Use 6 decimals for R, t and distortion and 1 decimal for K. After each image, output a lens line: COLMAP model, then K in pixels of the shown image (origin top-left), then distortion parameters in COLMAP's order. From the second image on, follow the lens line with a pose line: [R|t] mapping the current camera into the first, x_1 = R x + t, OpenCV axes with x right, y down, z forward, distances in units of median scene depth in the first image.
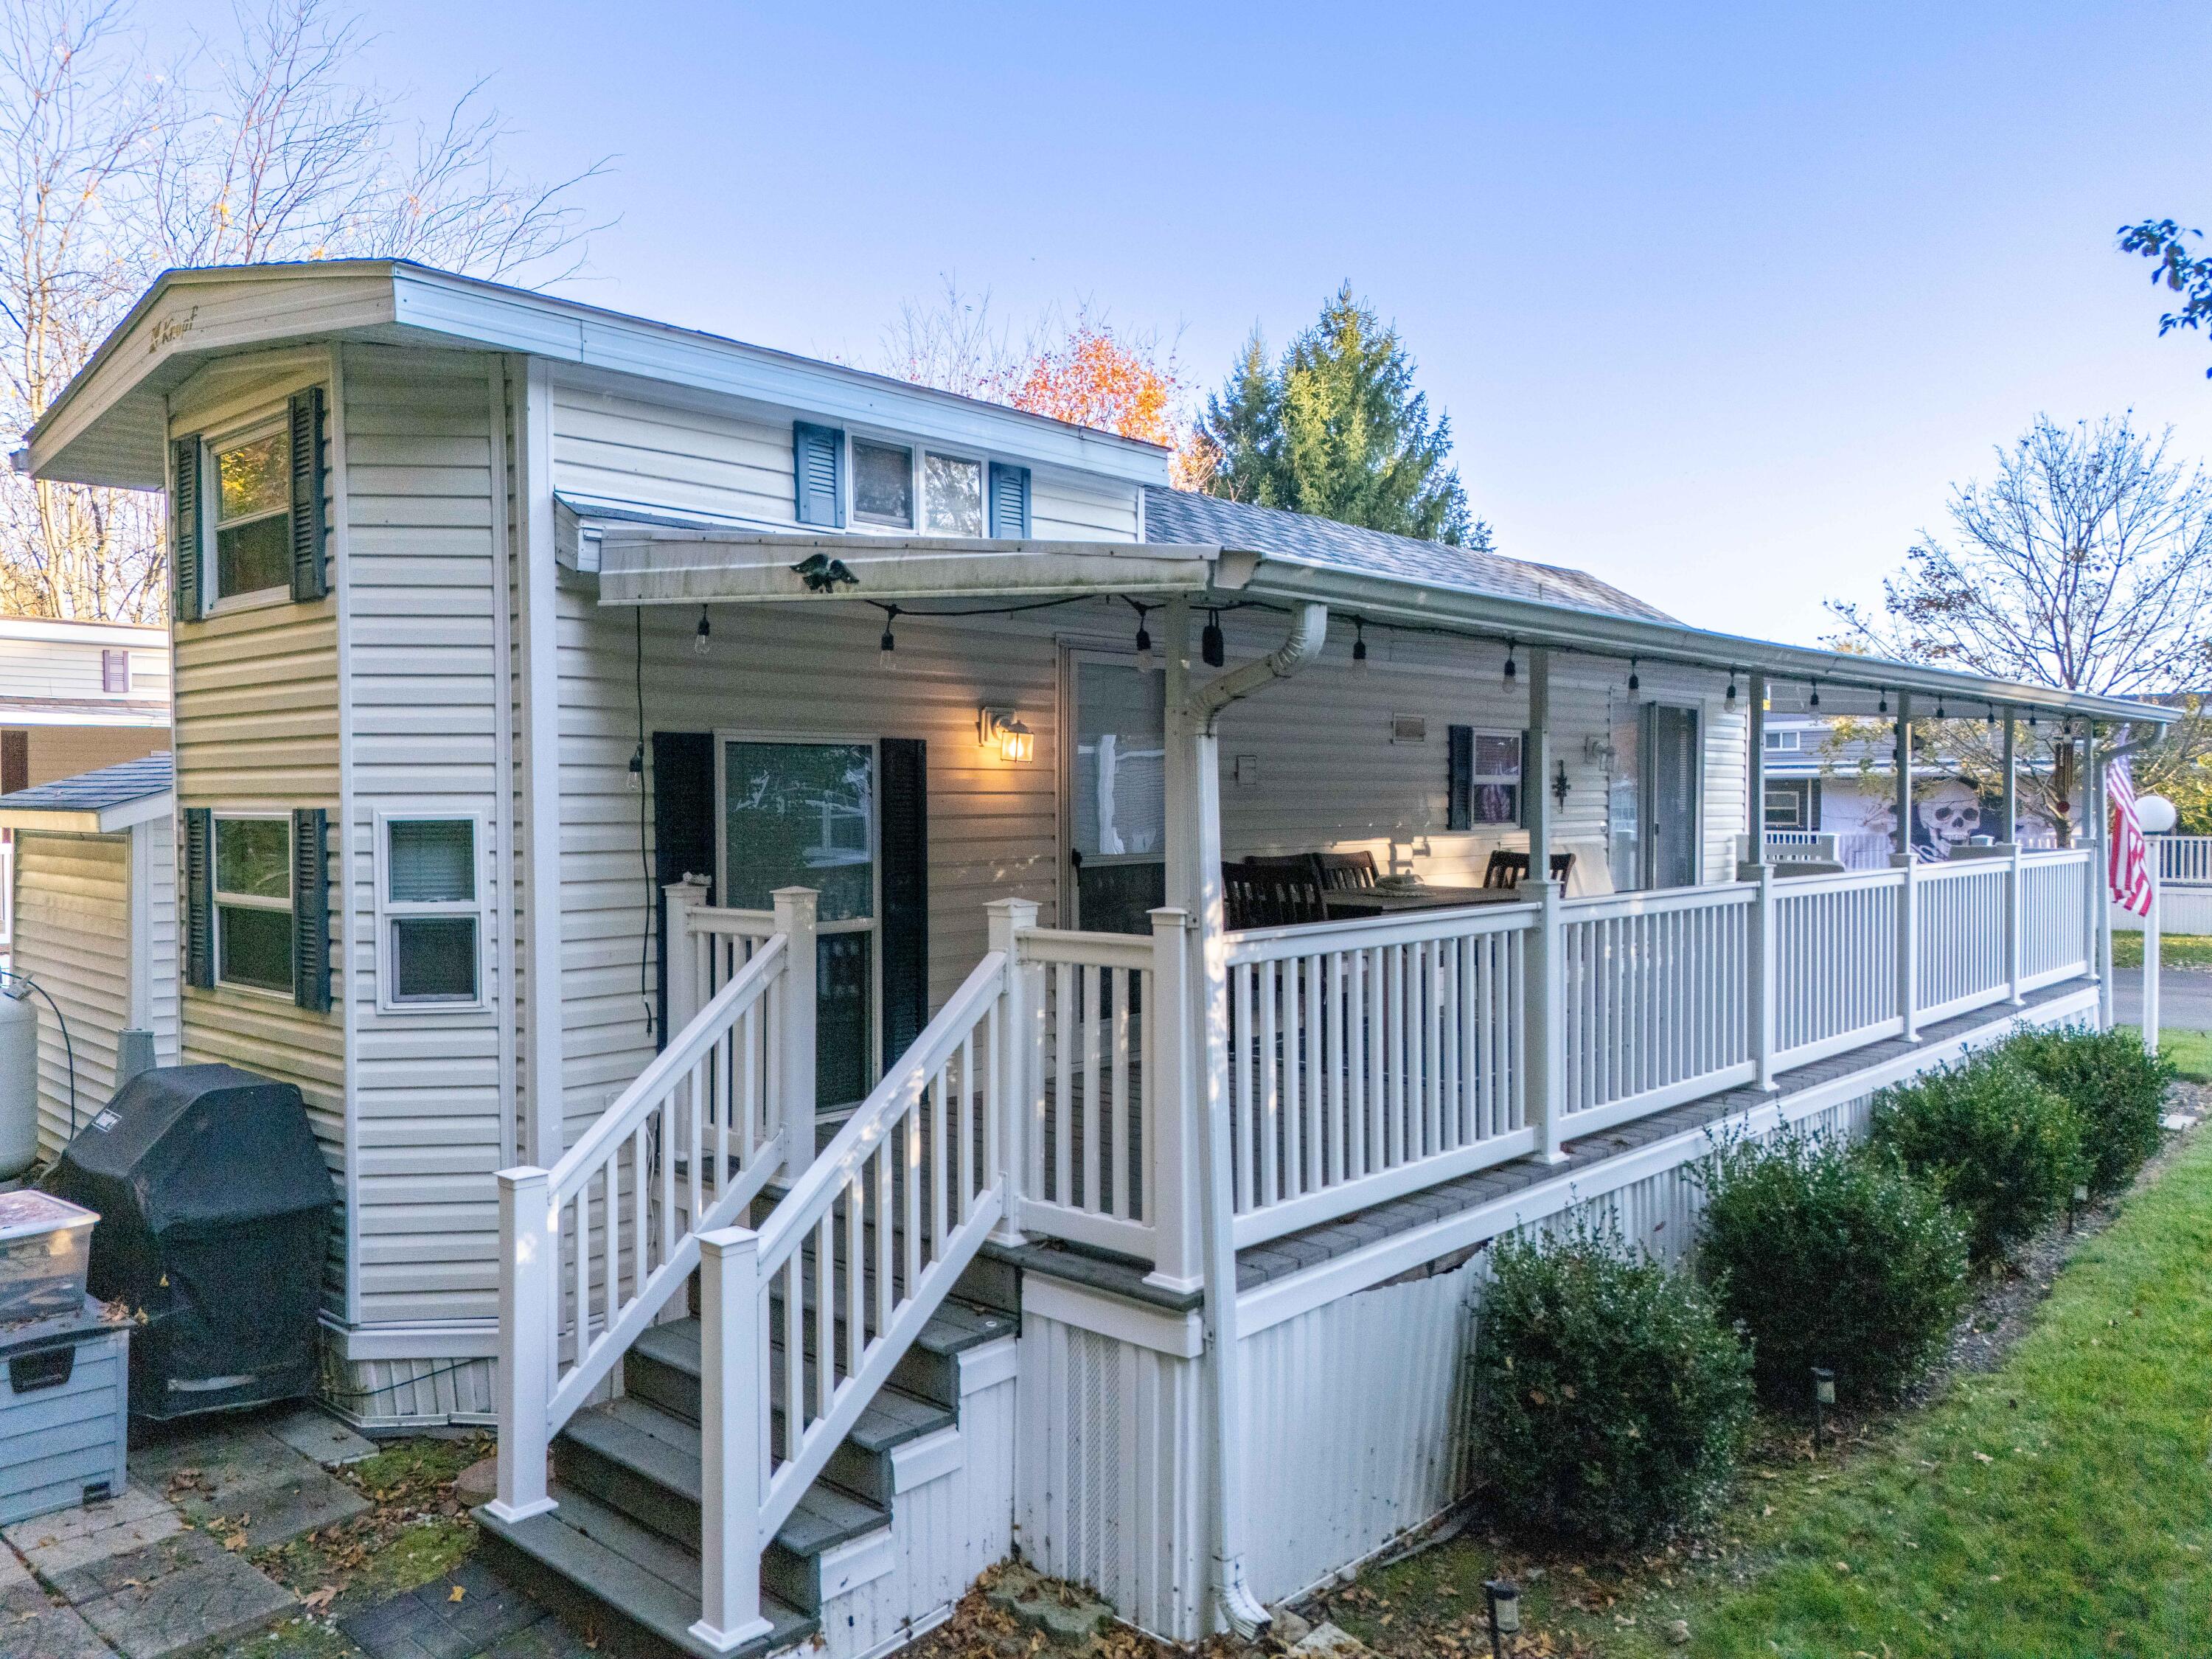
lens RADIAL K [[1642.0, 0, 1115.1], [0, 1642.0, 828.3], [0, 0, 1]] dist [0.071161, -0.053433]
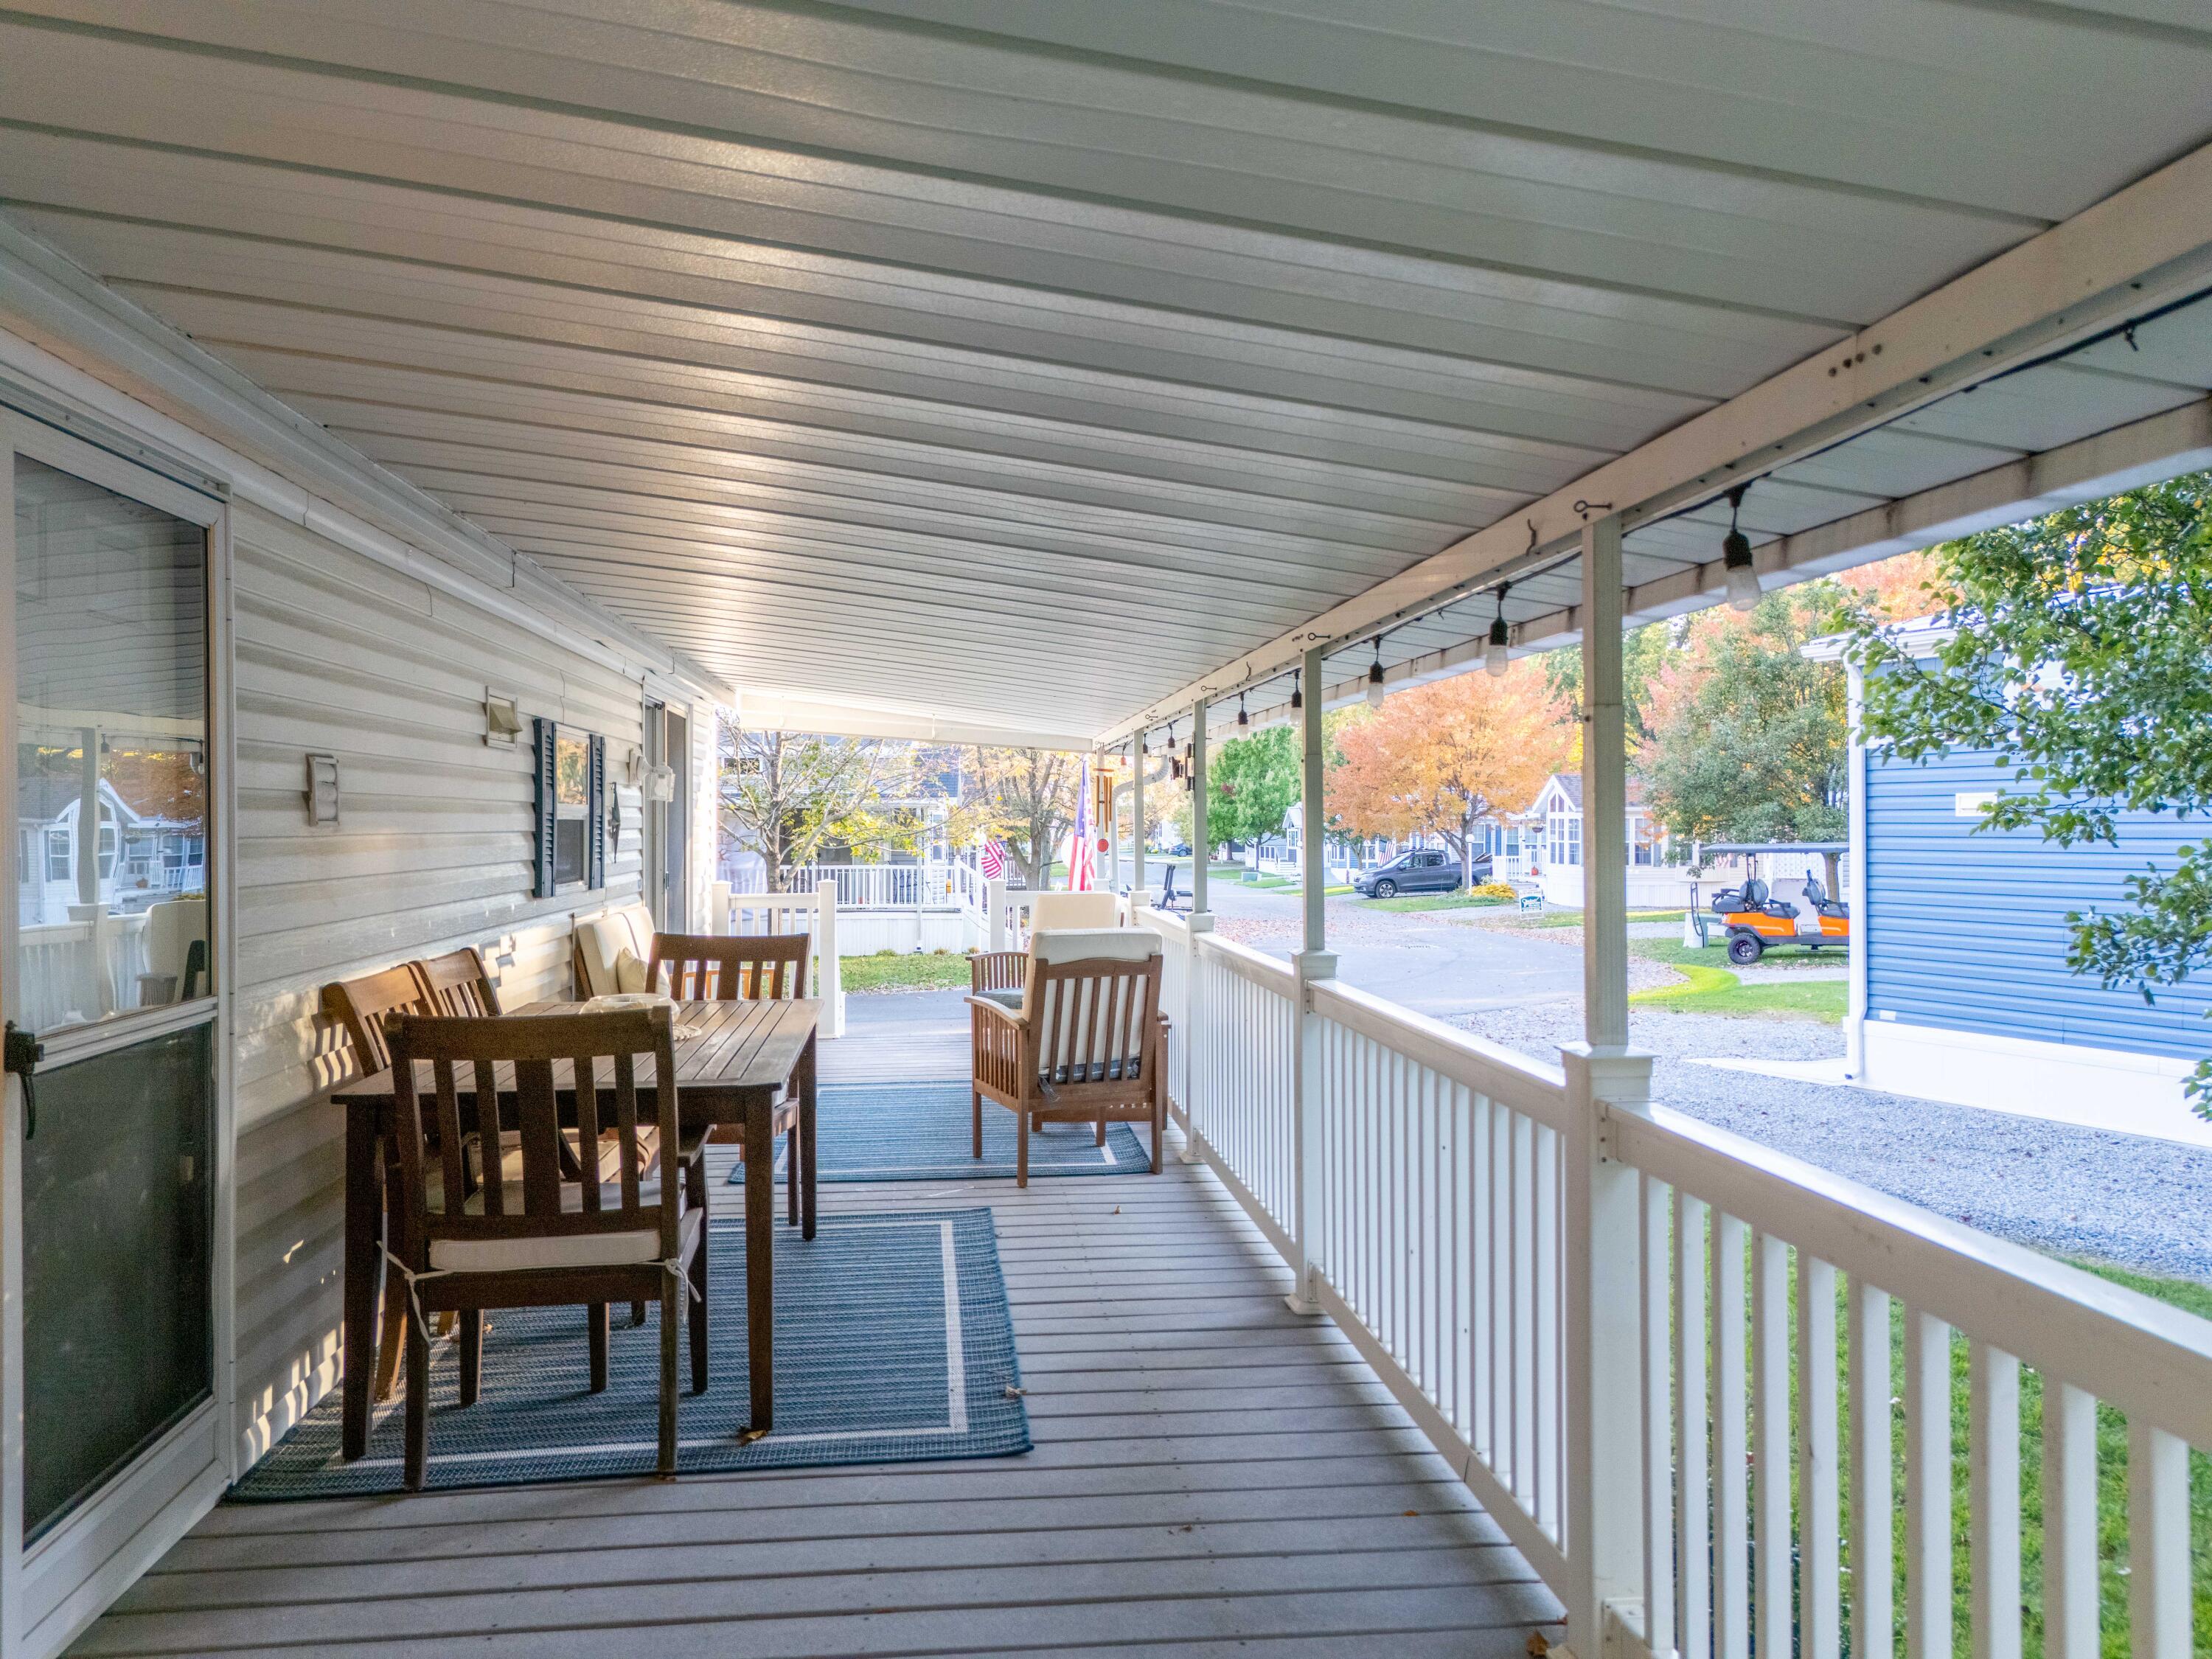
lens RADIAL K [[1642.0, 0, 1115.1], [0, 1642.0, 828.3], [0, 0, 1]] dist [0.071161, -0.053433]
pose [[0.660868, -0.002591, 0.750498, -0.170025], [0.015627, 0.999825, -0.010309, -0.023393], [-0.750340, 0.018541, 0.660792, 0.765383]]
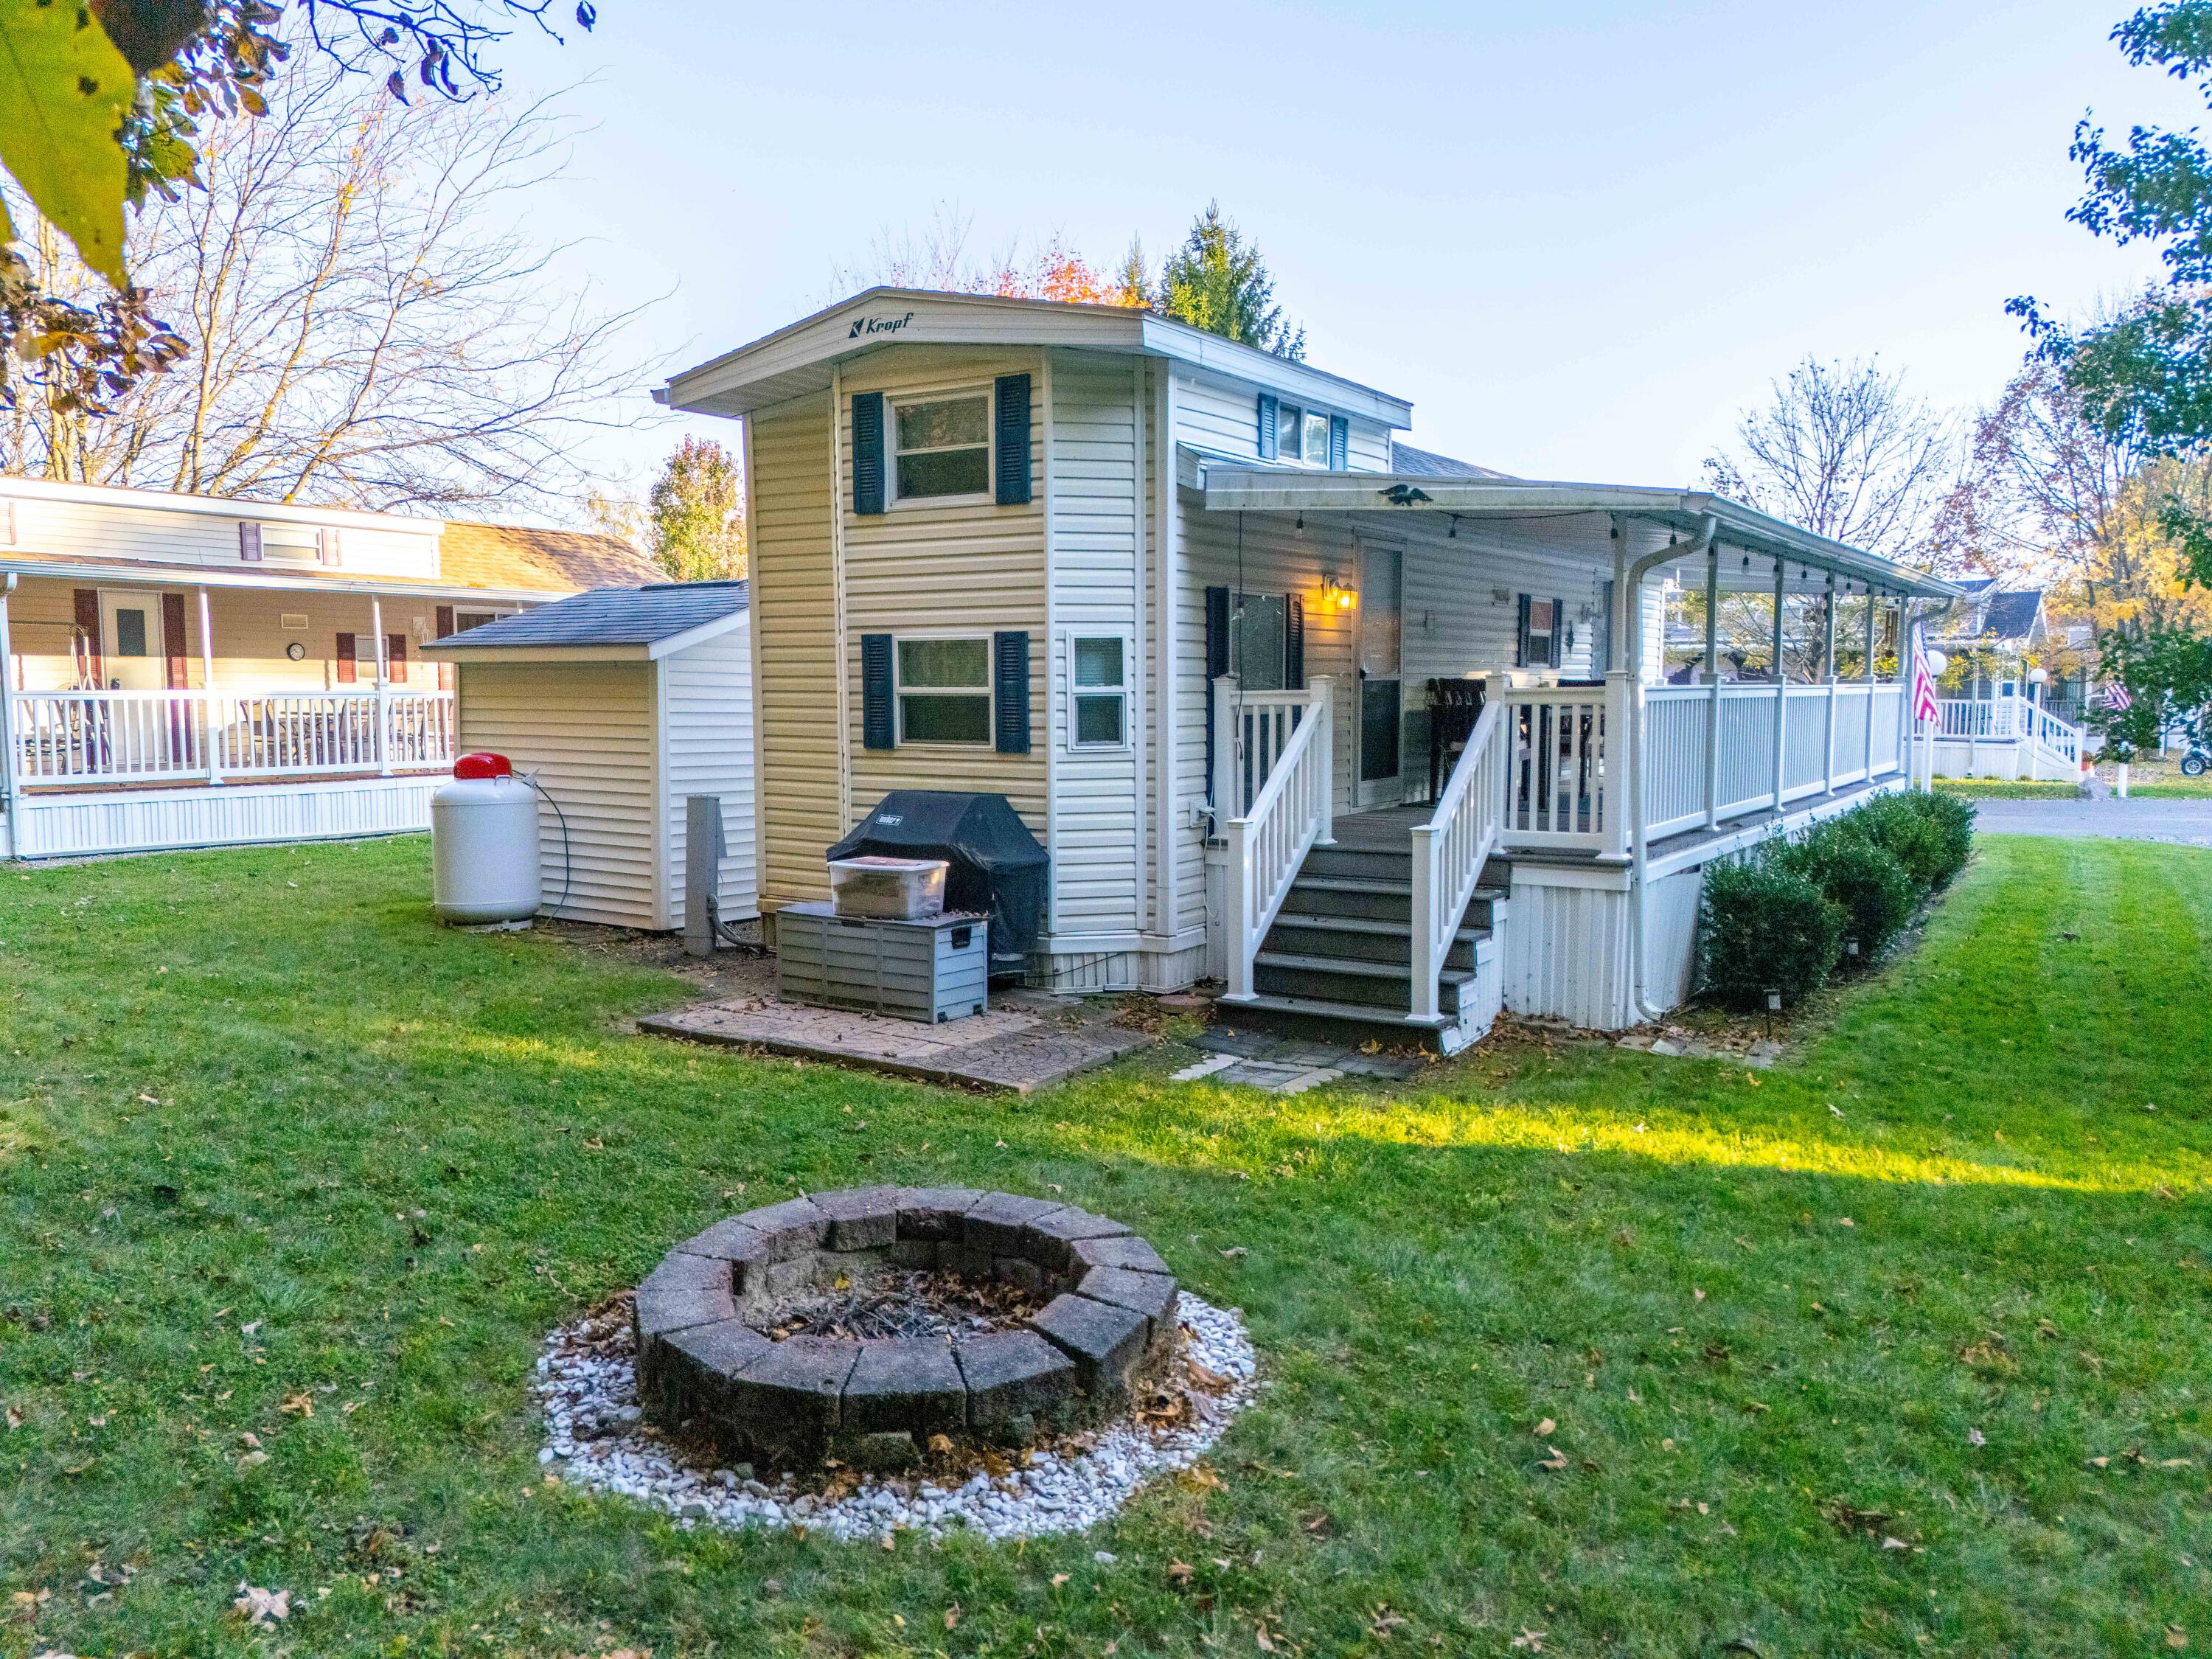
lens RADIAL K [[1641.8, 0, 1103.8], [0, 1641.8, 843.1], [0, 0, 1]] dist [0.104377, -0.133985]
pose [[0.987067, -0.015029, 0.159604, -0.654271], [0.002926, 0.997119, 0.075793, 0.074483], [-0.160283, -0.074346, 0.984267, -0.644050]]
